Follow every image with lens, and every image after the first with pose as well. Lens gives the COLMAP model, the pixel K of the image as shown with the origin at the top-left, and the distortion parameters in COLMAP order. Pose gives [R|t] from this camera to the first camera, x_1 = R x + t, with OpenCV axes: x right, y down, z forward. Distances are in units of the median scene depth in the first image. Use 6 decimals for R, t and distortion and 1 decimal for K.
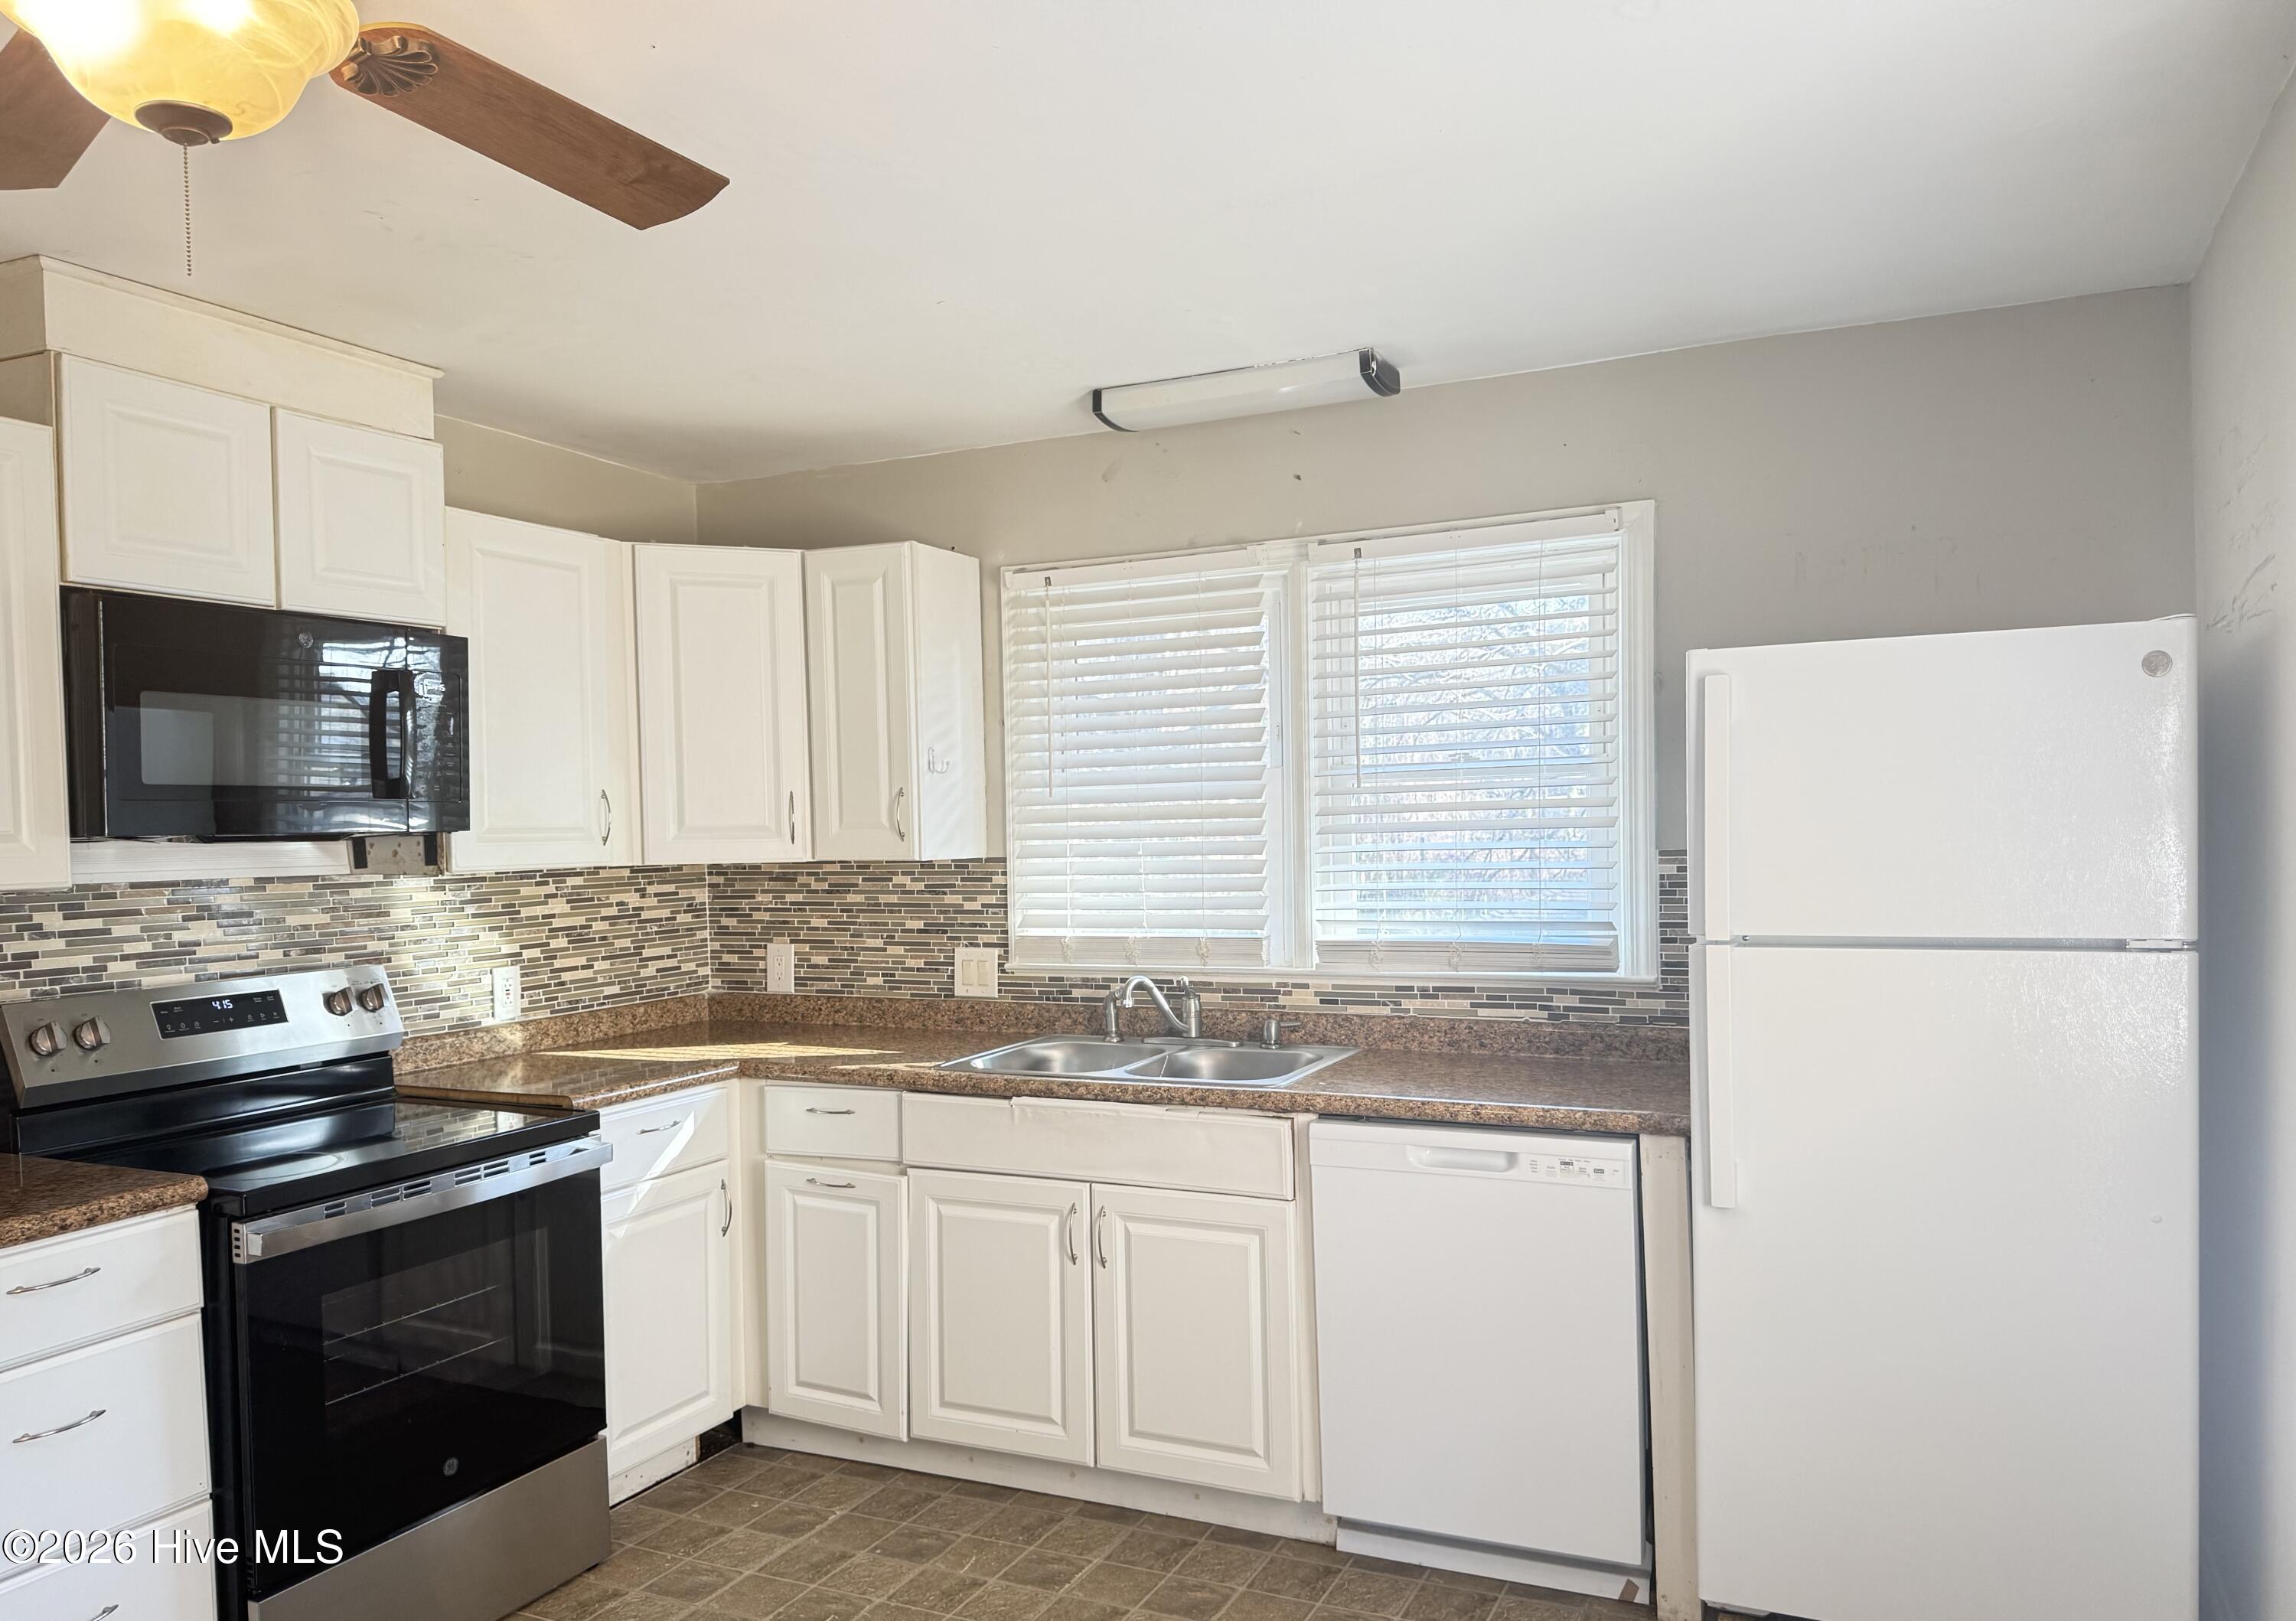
lens RADIAL K [[1637.3, 0, 1168.0], [0, 1637.3, 876.0], [0, 0, 1]] dist [0.075531, -0.075208]
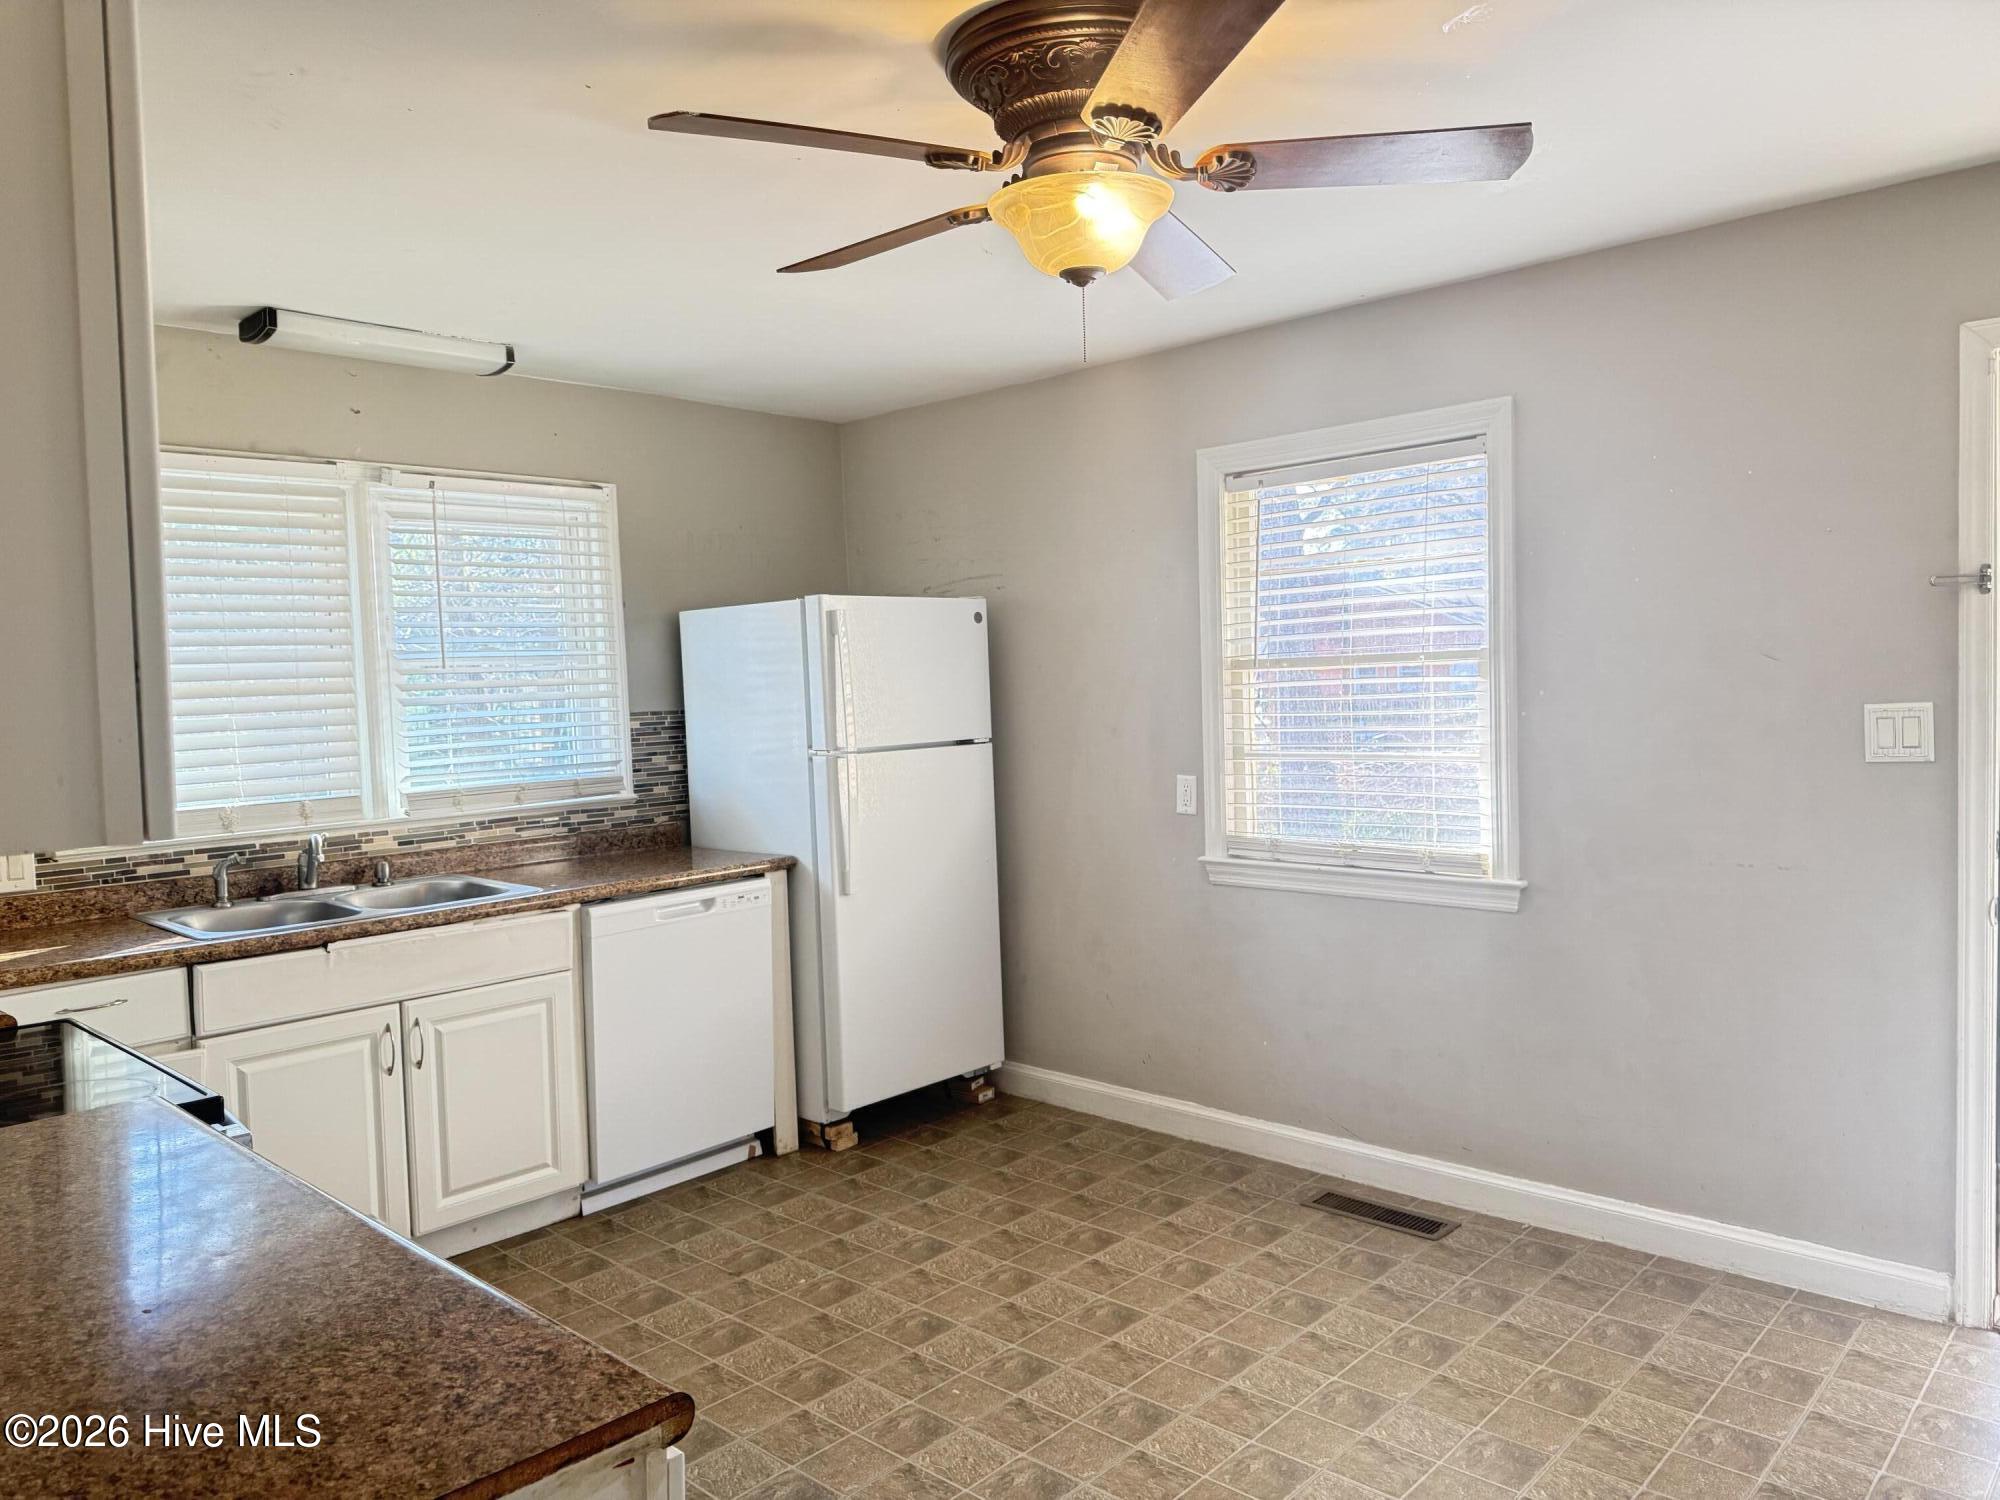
lens RADIAL K [[1415.1, 0, 1006.8], [0, 1415.1, 765.1], [0, 0, 1]] dist [0.045422, -0.047776]
pose [[0.302680, -0.051282, 0.951712, -0.854338], [0.055711, 0.997796, 0.036047, 0.005253], [-0.951463, 0.042110, 0.304870, 0.262734]]
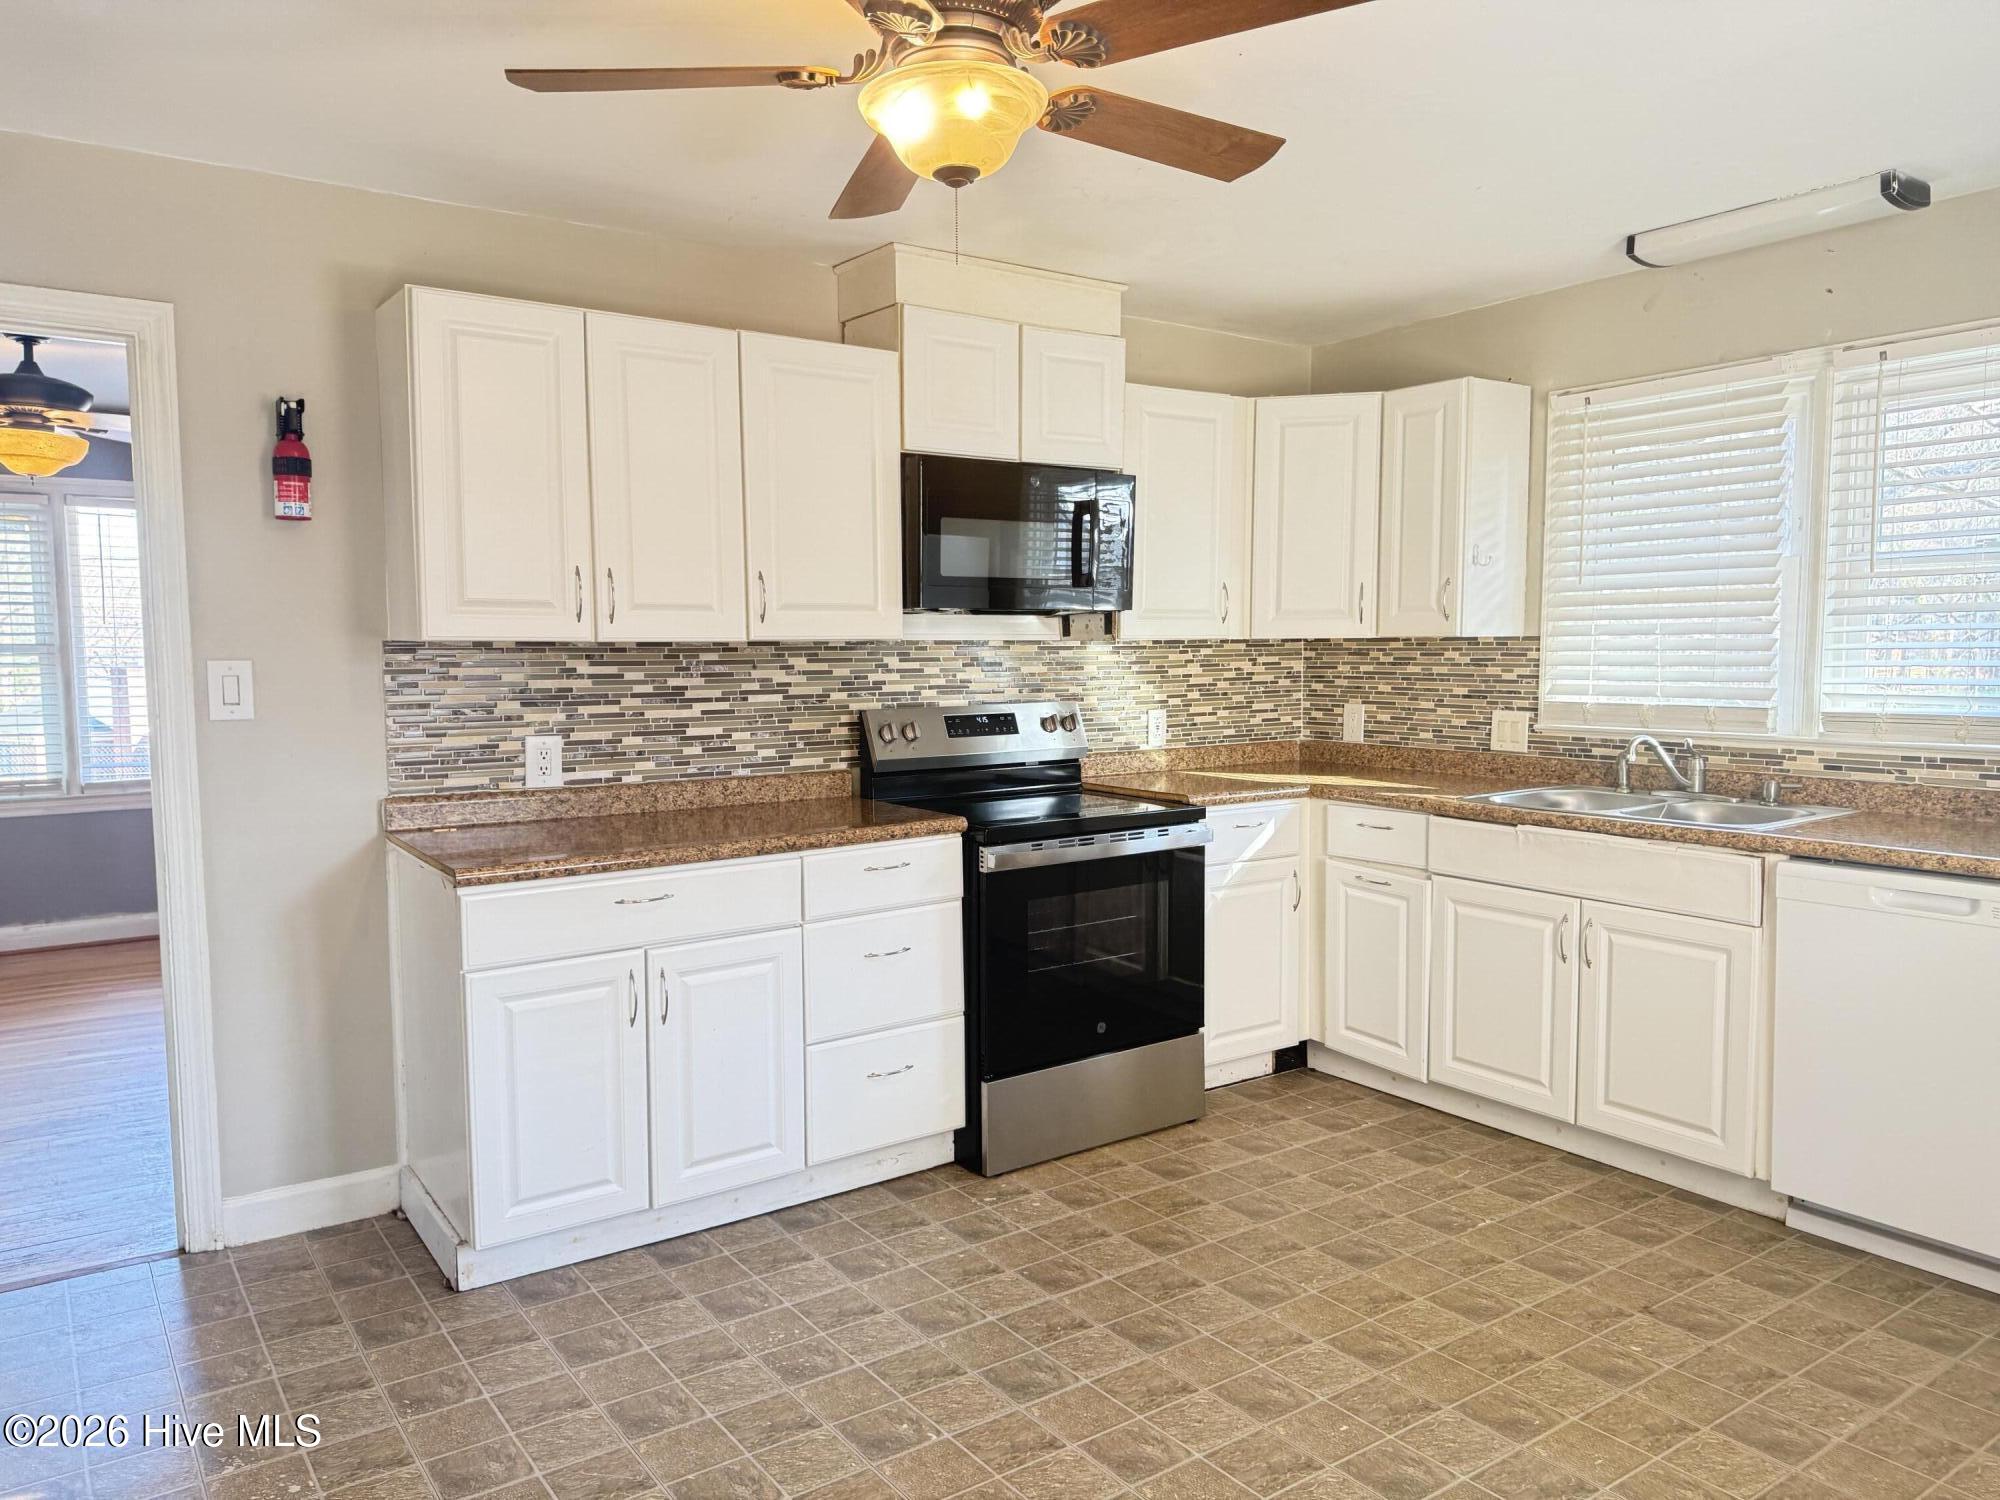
lens RADIAL K [[1415.1, 0, 1019.3], [0, 1415.1, 761.8], [0, 0, 1]] dist [0.045422, -0.047776]
pose [[0.872641, 0.053981, -0.485370, 0.094787], [-0.024830, 0.997491, 0.066297, 0.024275], [0.487731, -0.045802, 0.871791, -0.123418]]
